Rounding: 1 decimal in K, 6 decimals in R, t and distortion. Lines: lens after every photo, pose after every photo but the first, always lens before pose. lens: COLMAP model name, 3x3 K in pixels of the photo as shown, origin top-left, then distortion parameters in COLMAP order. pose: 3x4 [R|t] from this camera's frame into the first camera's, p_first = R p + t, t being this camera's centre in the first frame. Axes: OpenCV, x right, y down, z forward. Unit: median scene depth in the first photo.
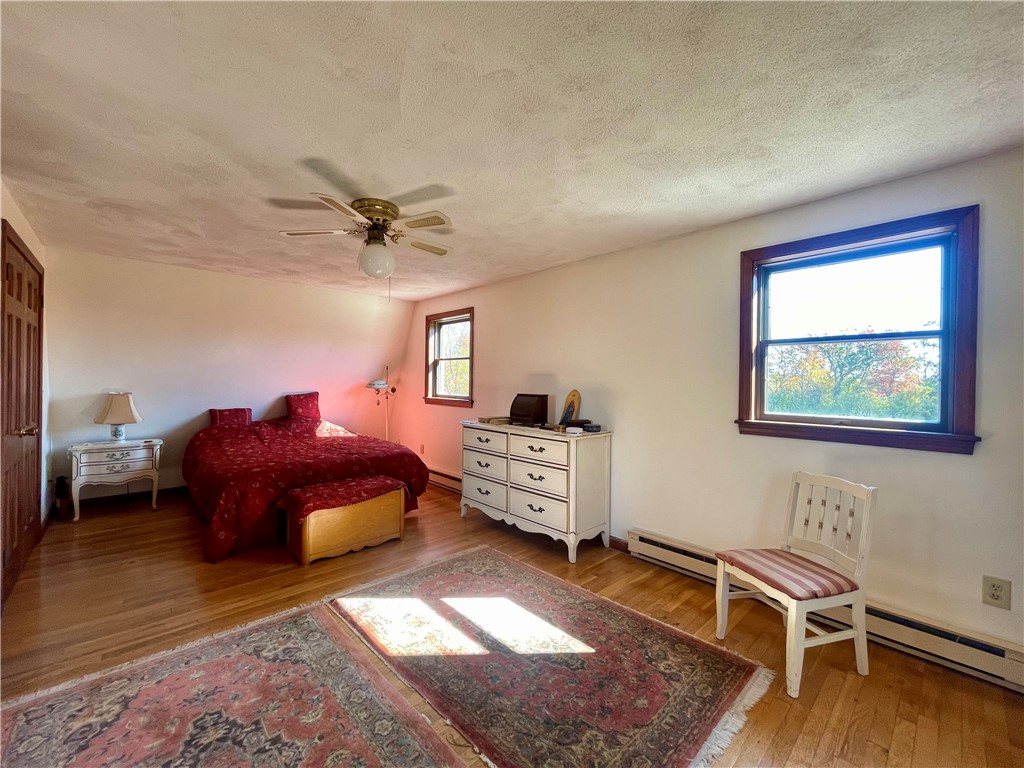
lens RADIAL K [[417.2, 0, 511.5], [0, 417.2, 383.5], [0, 0, 1]] dist [-0.005713, 0.002535]
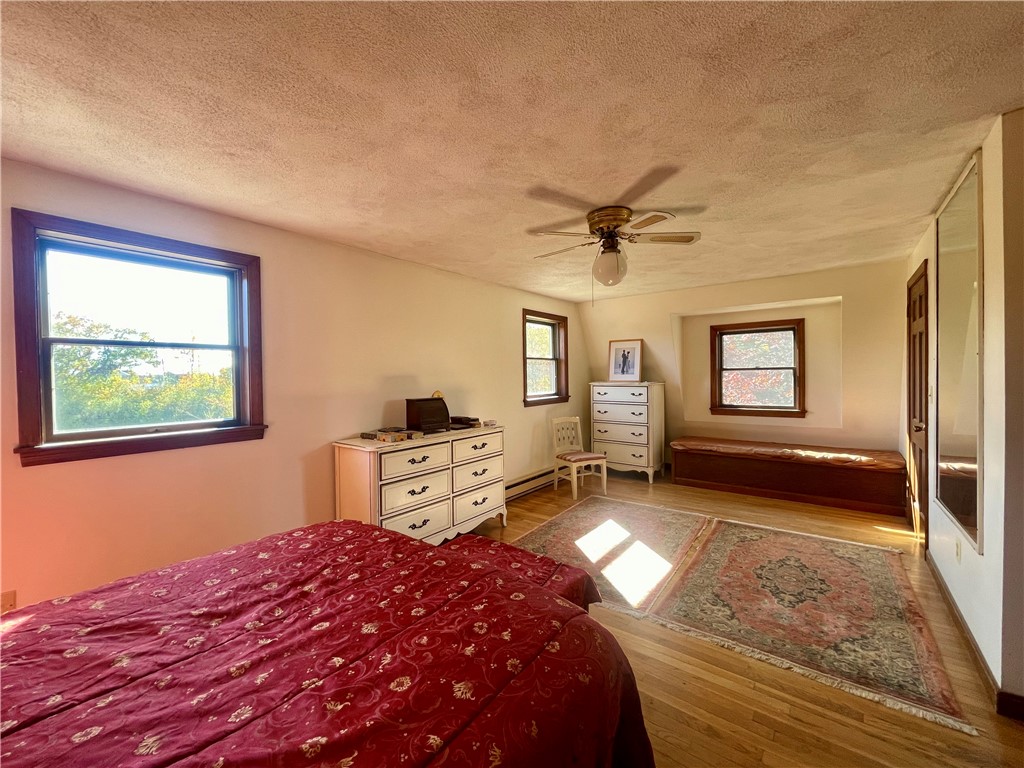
lens RADIAL K [[417.2, 0, 513.9], [0, 417.2, 383.1], [0, 0, 1]] dist [-0.005713, 0.002535]
pose [[-0.158331, -0.008668, 0.987348, -0.400518], [0.031155, 0.999420, 0.013770, -0.006283], [-0.986894, 0.032941, -0.157970, 0.428119]]
